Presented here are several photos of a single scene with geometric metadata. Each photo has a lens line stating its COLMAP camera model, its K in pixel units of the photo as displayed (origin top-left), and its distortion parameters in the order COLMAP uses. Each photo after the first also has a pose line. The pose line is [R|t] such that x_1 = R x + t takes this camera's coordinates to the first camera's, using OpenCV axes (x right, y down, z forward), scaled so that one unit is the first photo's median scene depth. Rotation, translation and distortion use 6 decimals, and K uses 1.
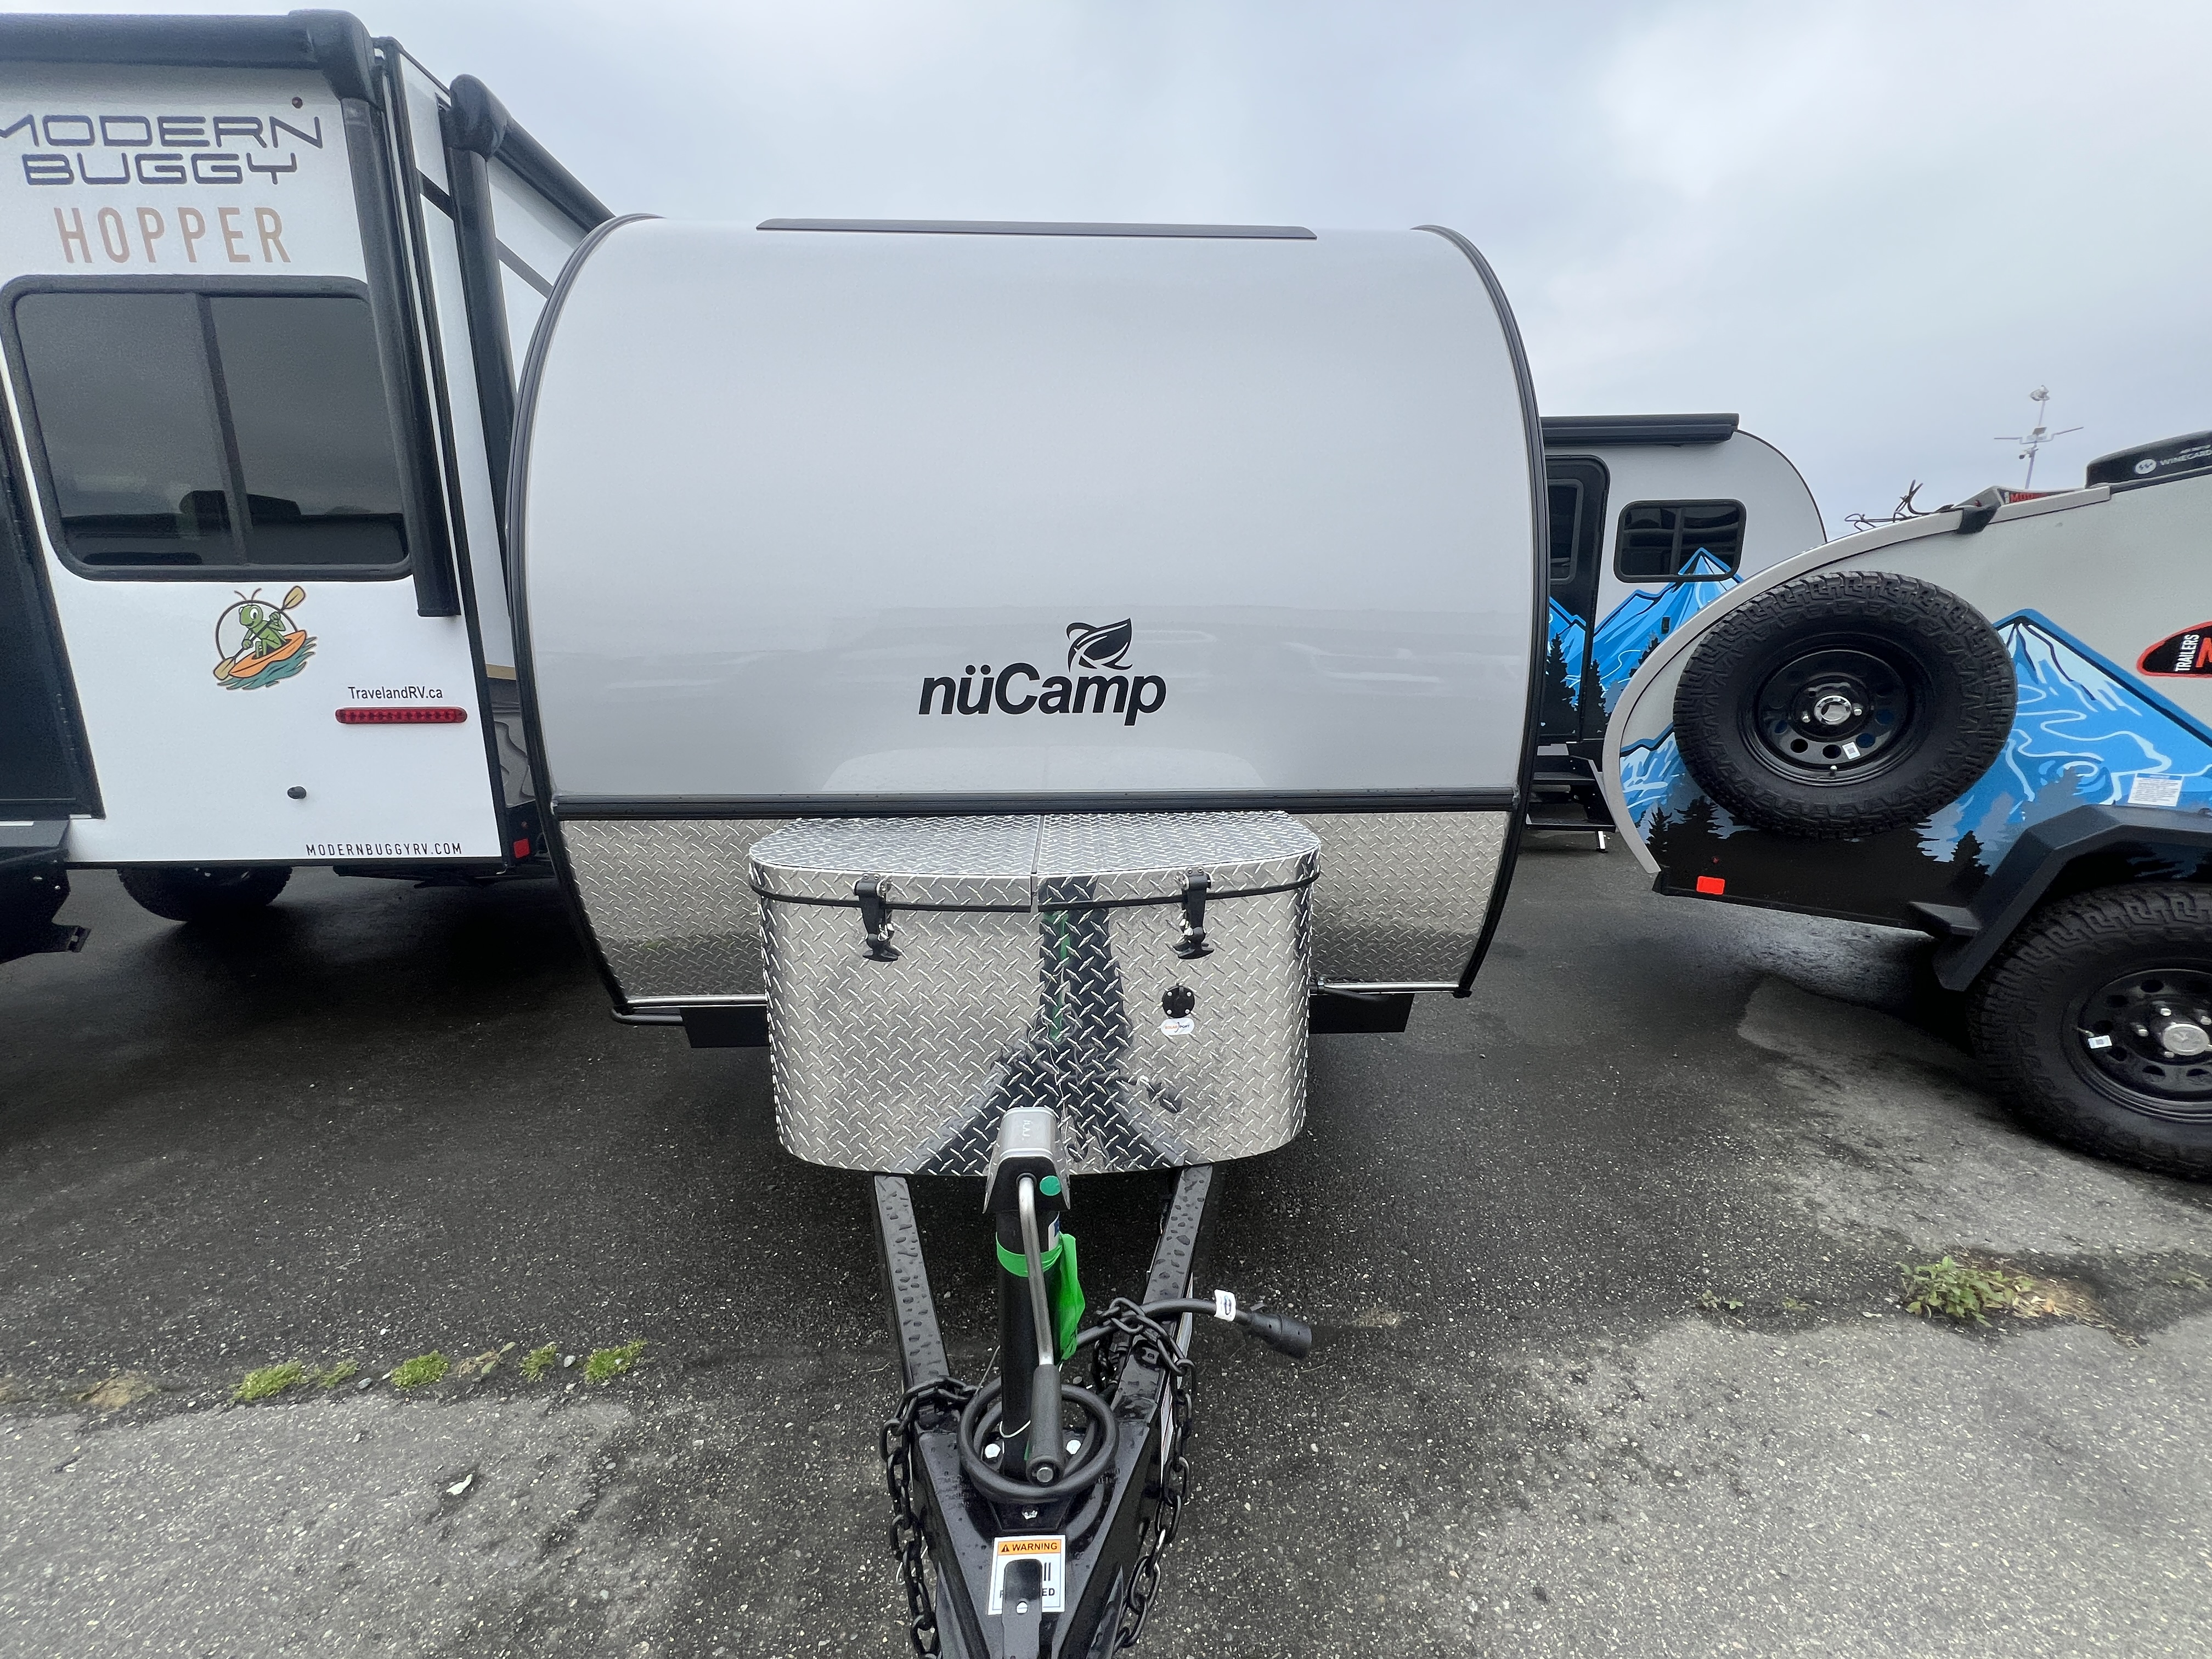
lens RADIAL K [[881.7, 0, 1121.5], [0, 881.7, 825.1], [0, 0, 1]] dist [-0.000161, -0.000595]
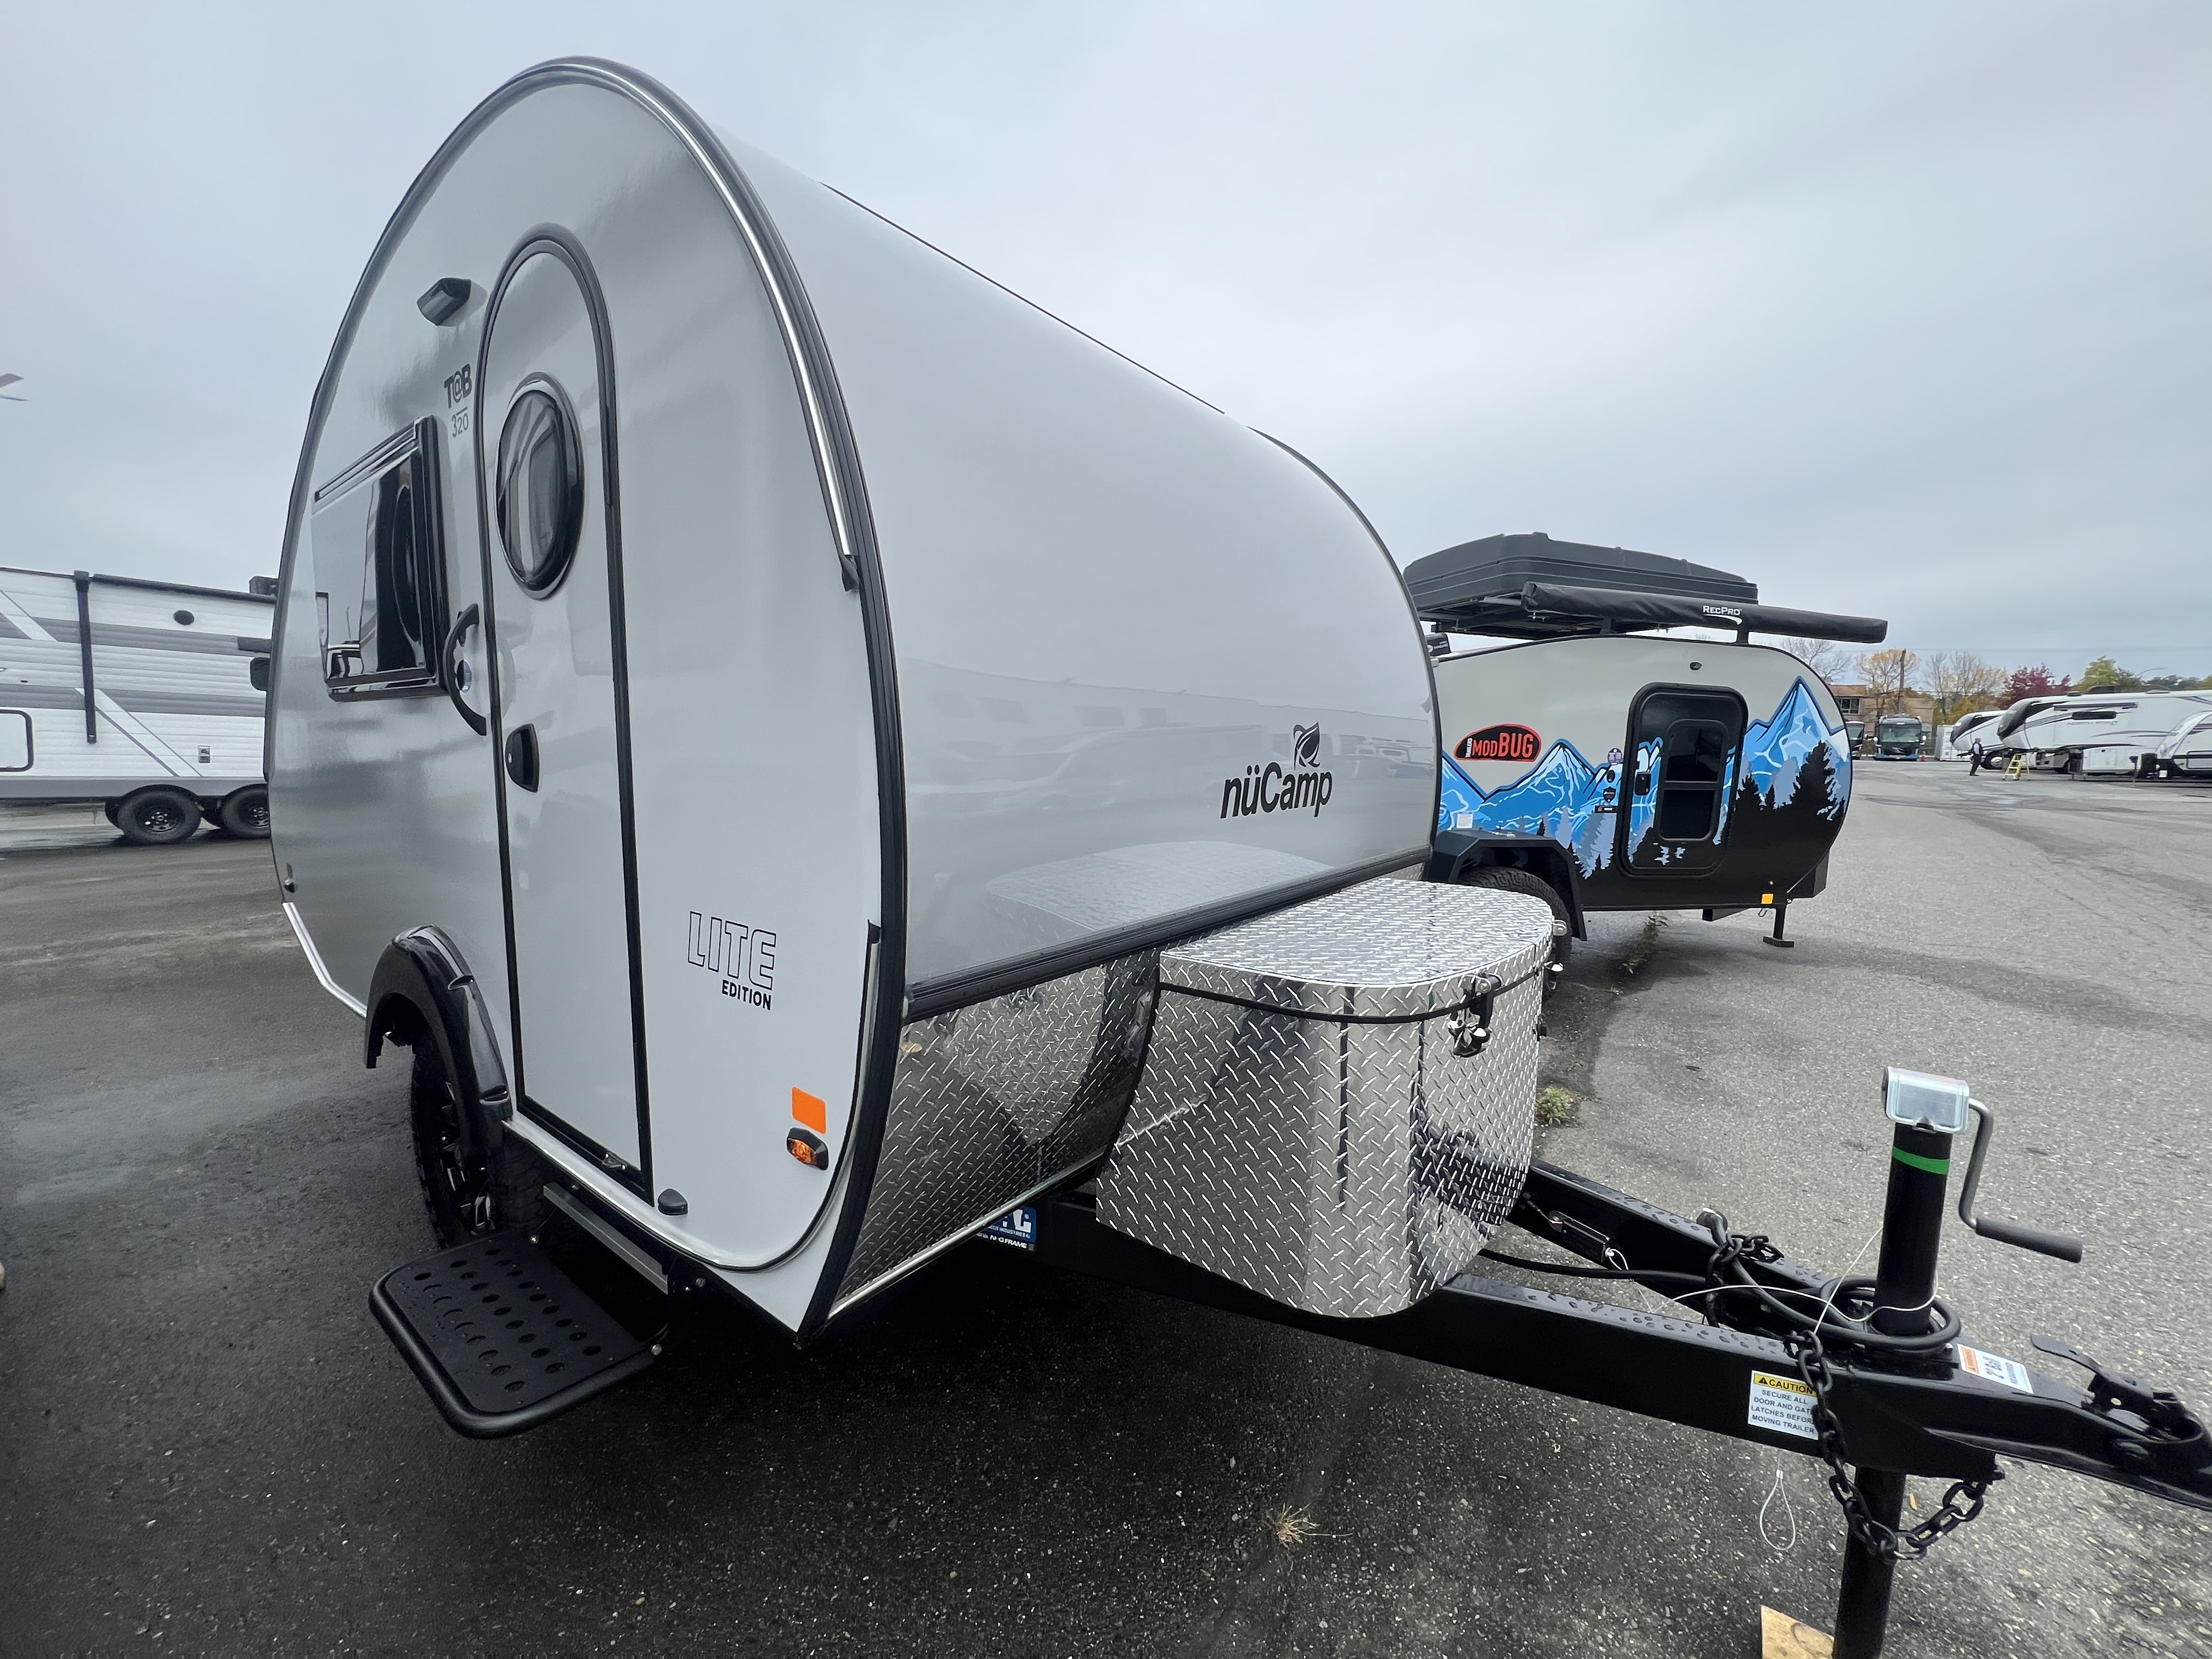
lens RADIAL K [[881.7, 0, 1097.2], [0, 881.7, 830.6], [0, 0, 1]] dist [-0.000161, -0.000595]
pose [[0.654783, -0.074038, 0.752182, -1.013259], [0.147853, 0.988511, -0.031408, -0.102441], [-0.741215, 0.131778, 0.658206, 0.481028]]
